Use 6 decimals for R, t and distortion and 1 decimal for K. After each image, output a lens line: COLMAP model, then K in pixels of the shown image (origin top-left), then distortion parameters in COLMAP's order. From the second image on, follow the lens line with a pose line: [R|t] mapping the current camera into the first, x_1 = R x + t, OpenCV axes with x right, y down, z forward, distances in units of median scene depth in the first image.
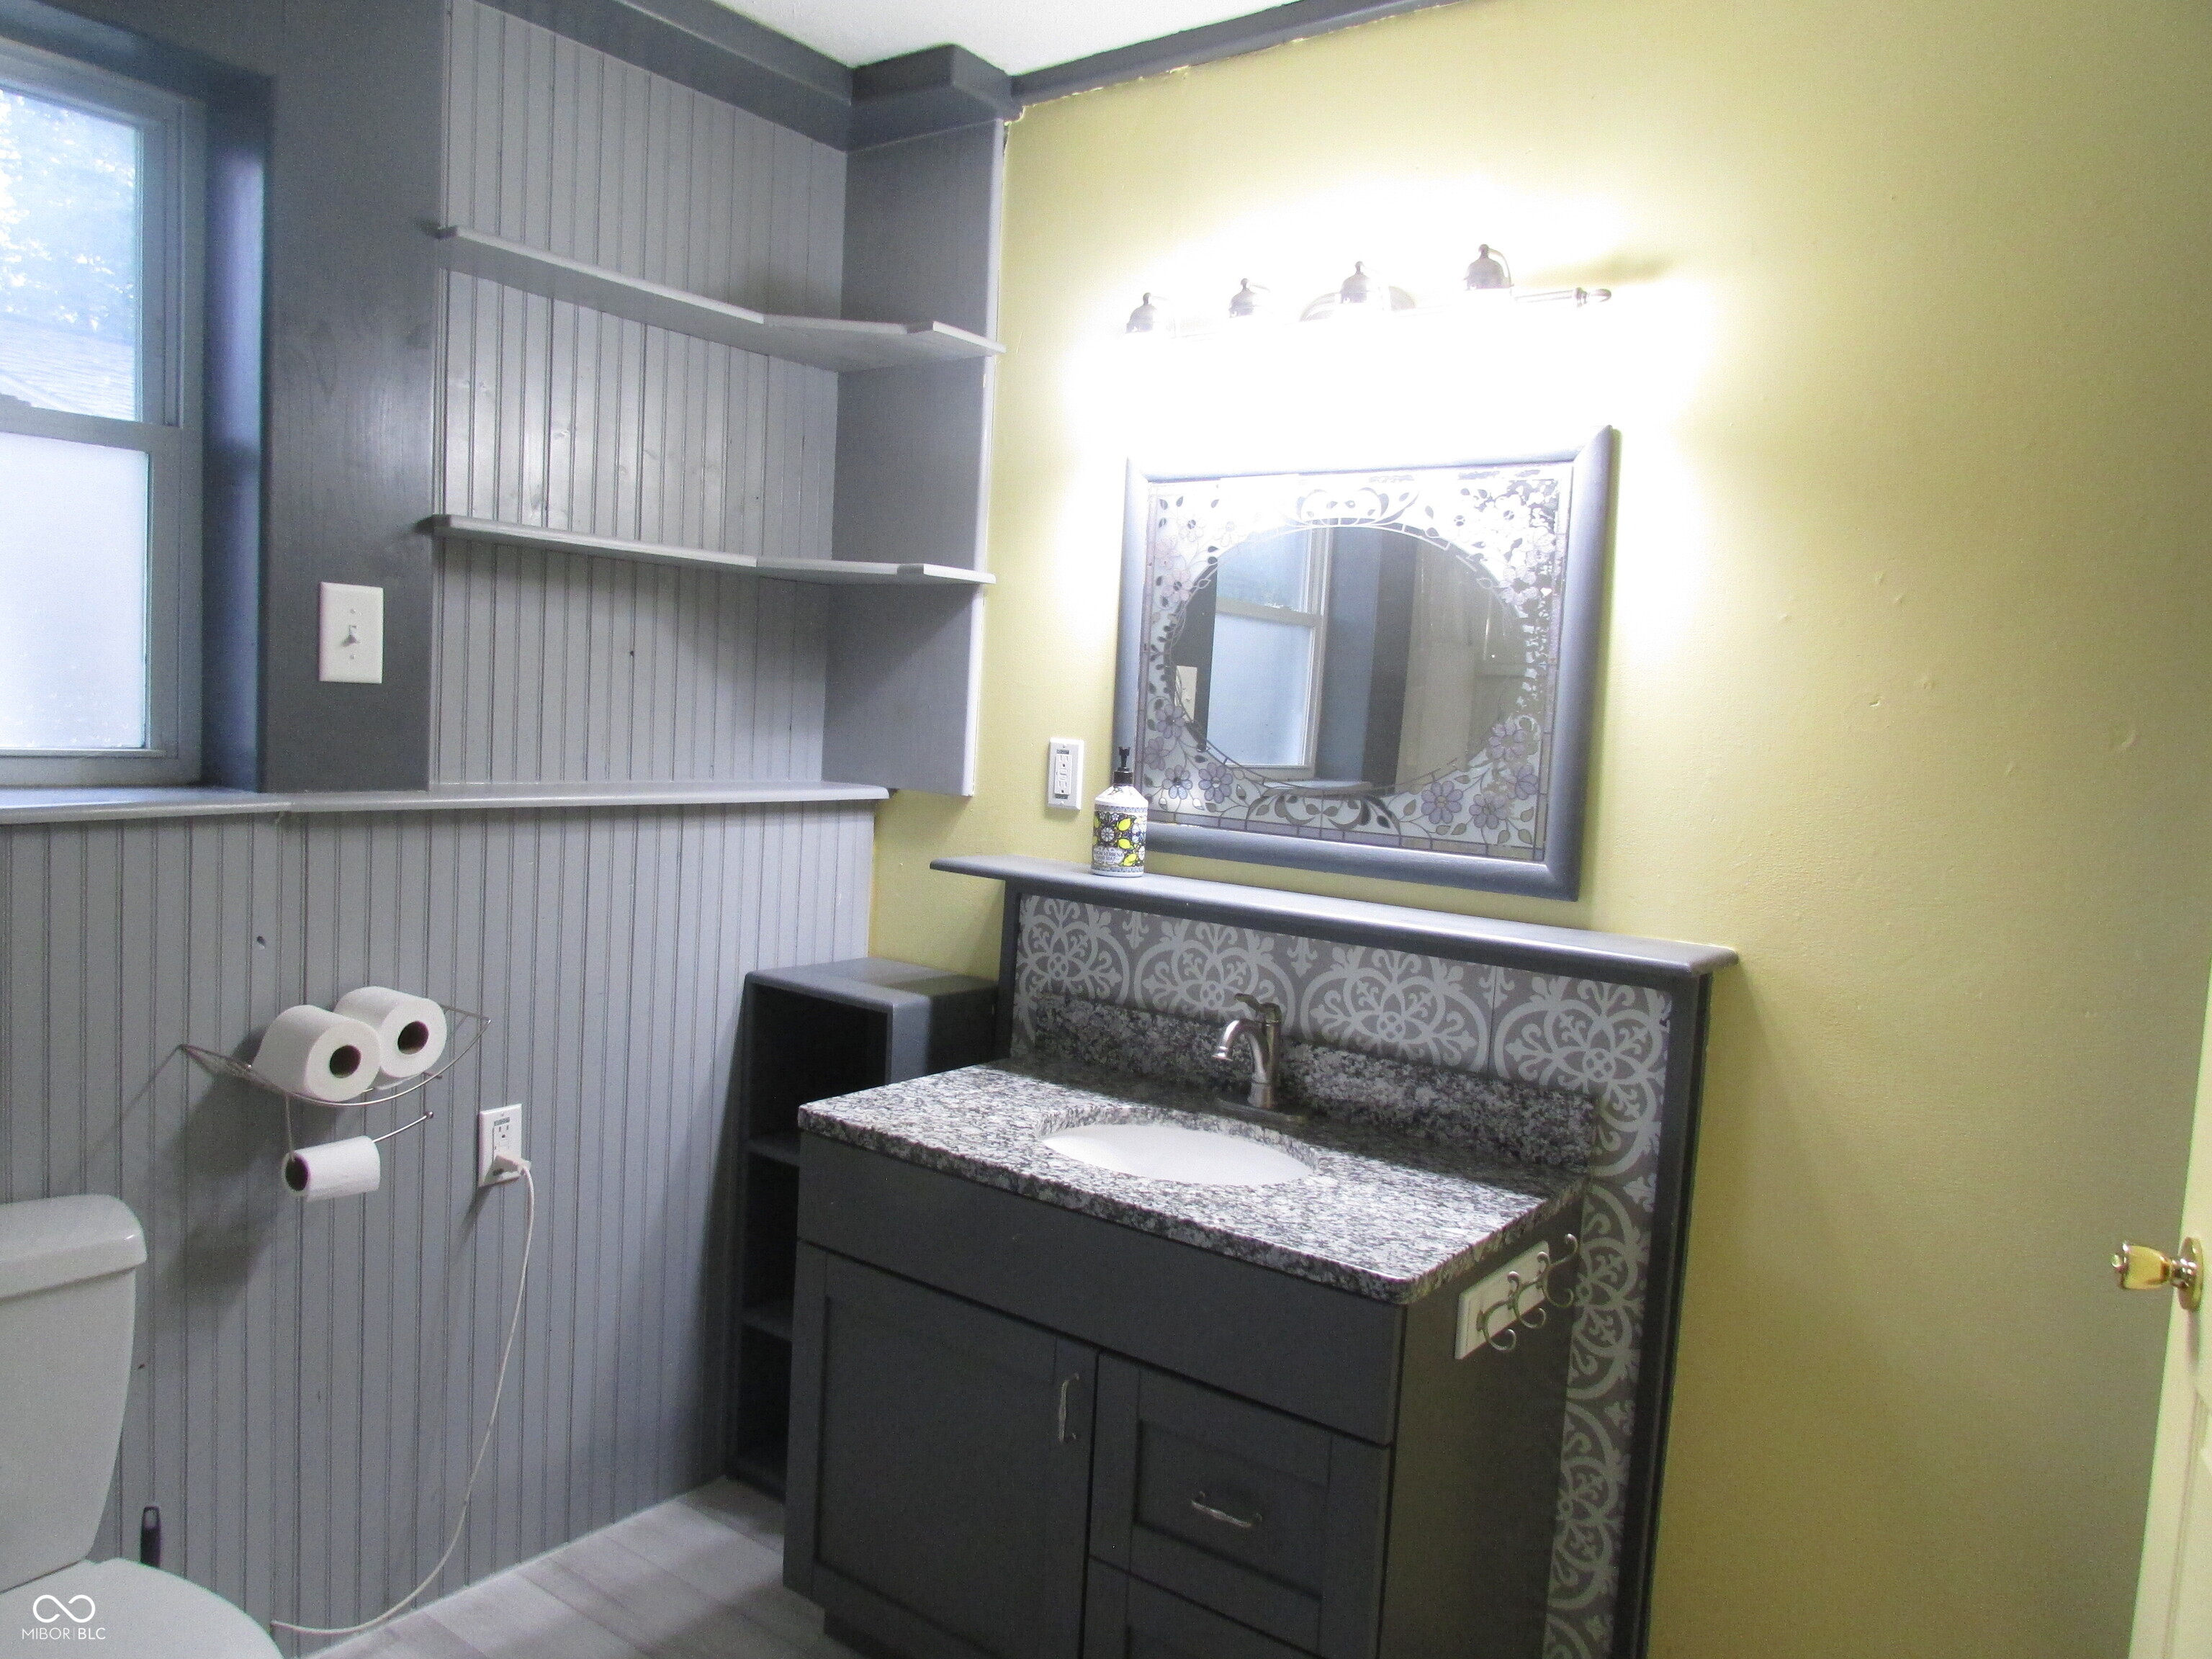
lens RADIAL K [[1578.8, 0, 1115.5], [0, 1578.8, 845.8], [0, 0, 1]] dist [-0.023140, 0.001345]
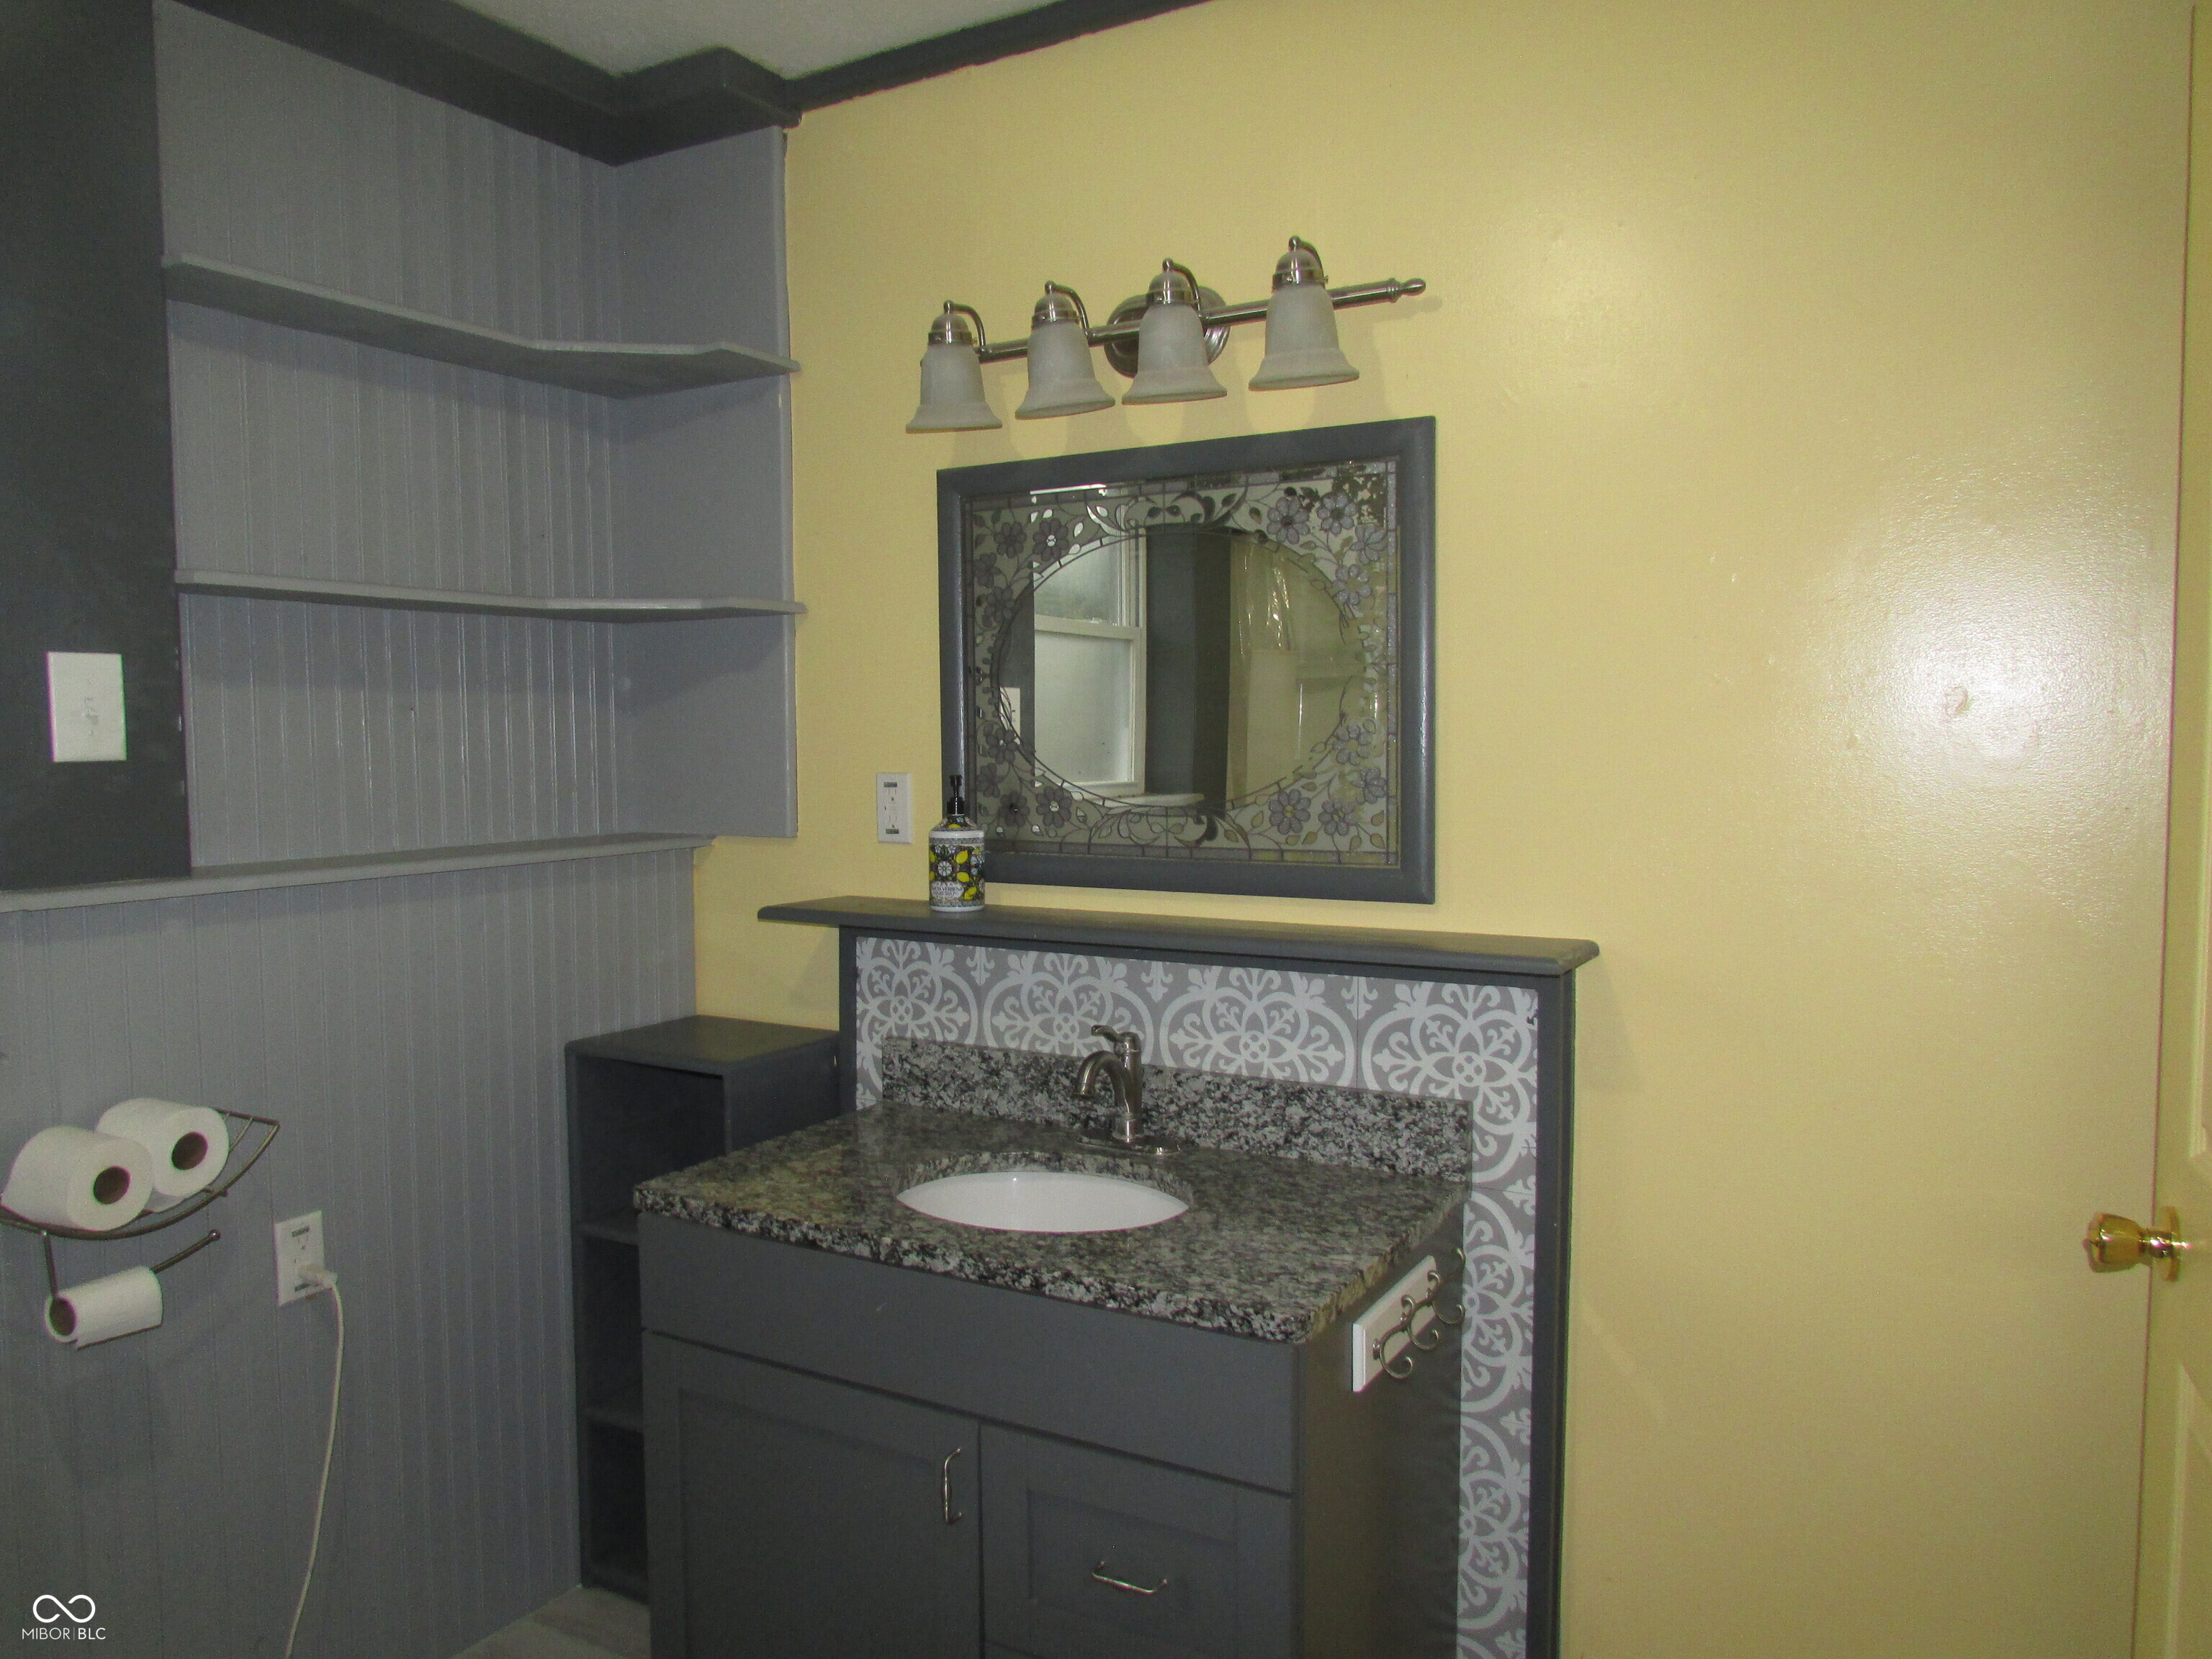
lens RADIAL K [[1578.8, 0, 1115.5], [0, 1578.8, 845.8], [0, 0, 1]] dist [-0.023140, 0.001345]
pose [[0.991123, -0.070310, 0.112831, -0.010360], [0.071580, 0.997409, -0.007235, -0.007209], [-0.112030, 0.015247, 0.993588, 0.047259]]
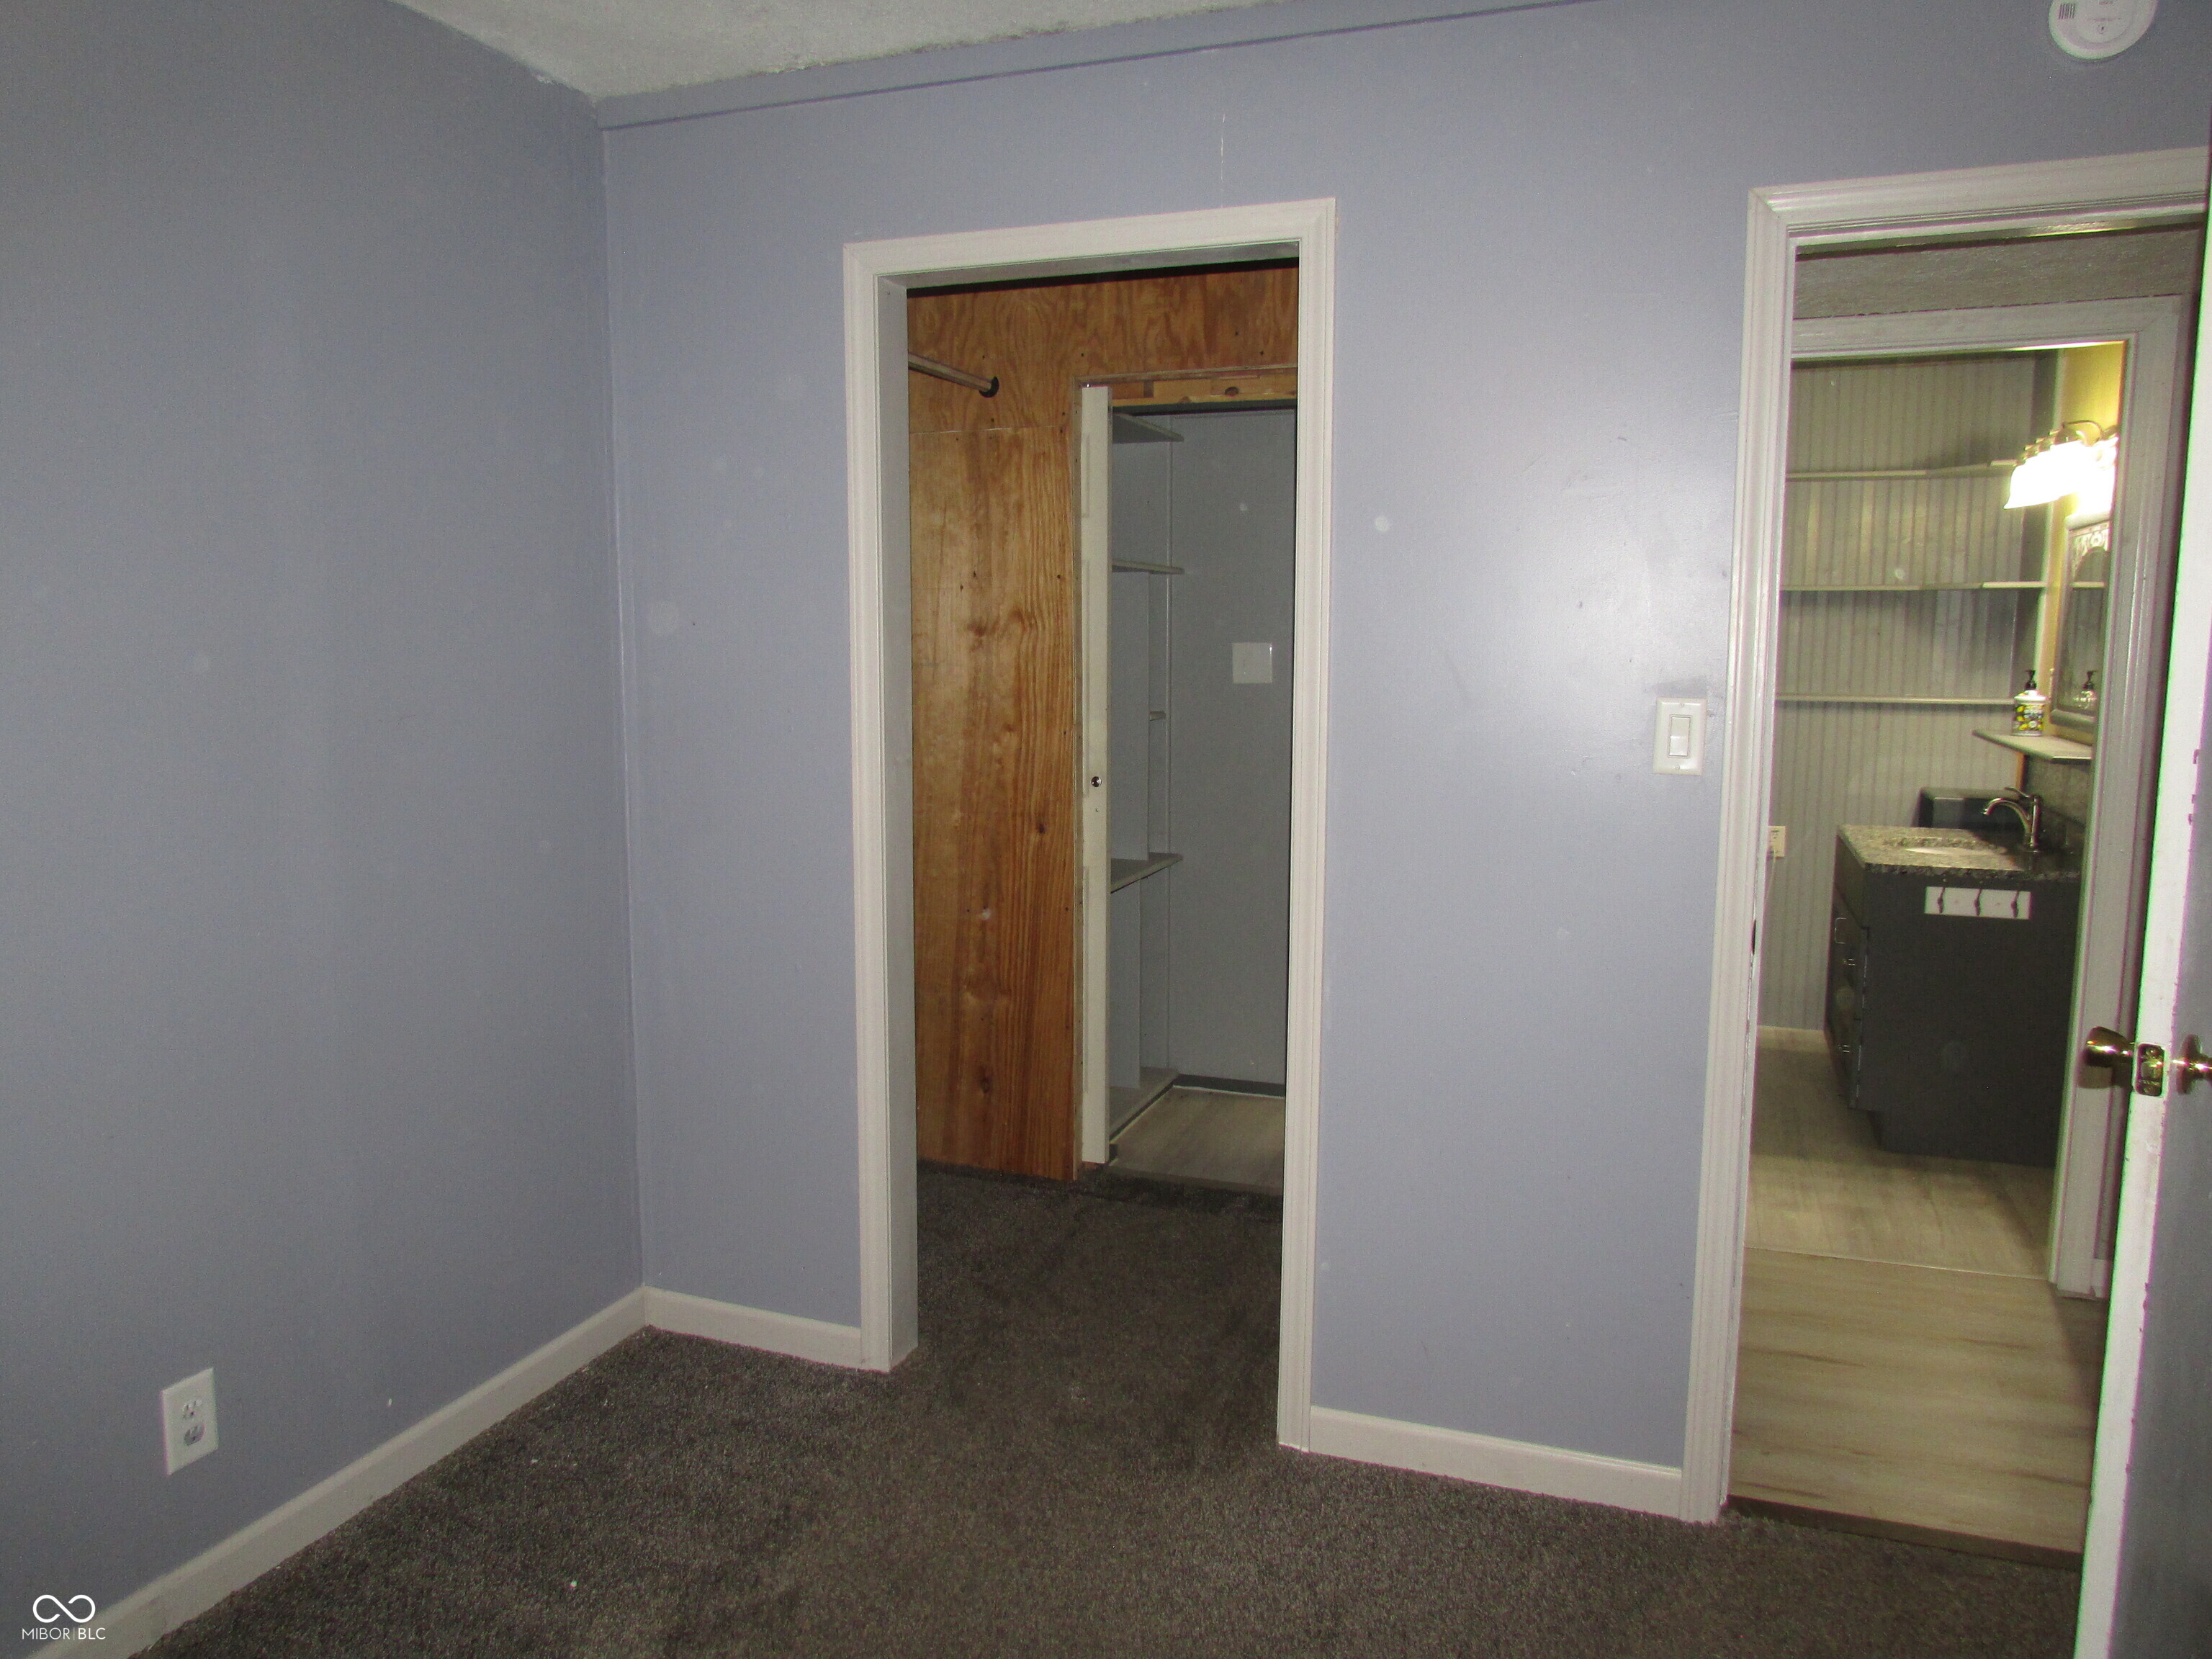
lens RADIAL K [[1561.6, 0, 1107.6], [0, 1561.6, 834.0], [0, 0, 1]] dist [-0.020688, -0.005307]
pose [[0.283948, 0.068219, -0.956410, 1.703295], [-0.073059, 0.996105, 0.049360, 0.143397], [0.956052, 0.055858, 0.287826, -0.715026]]
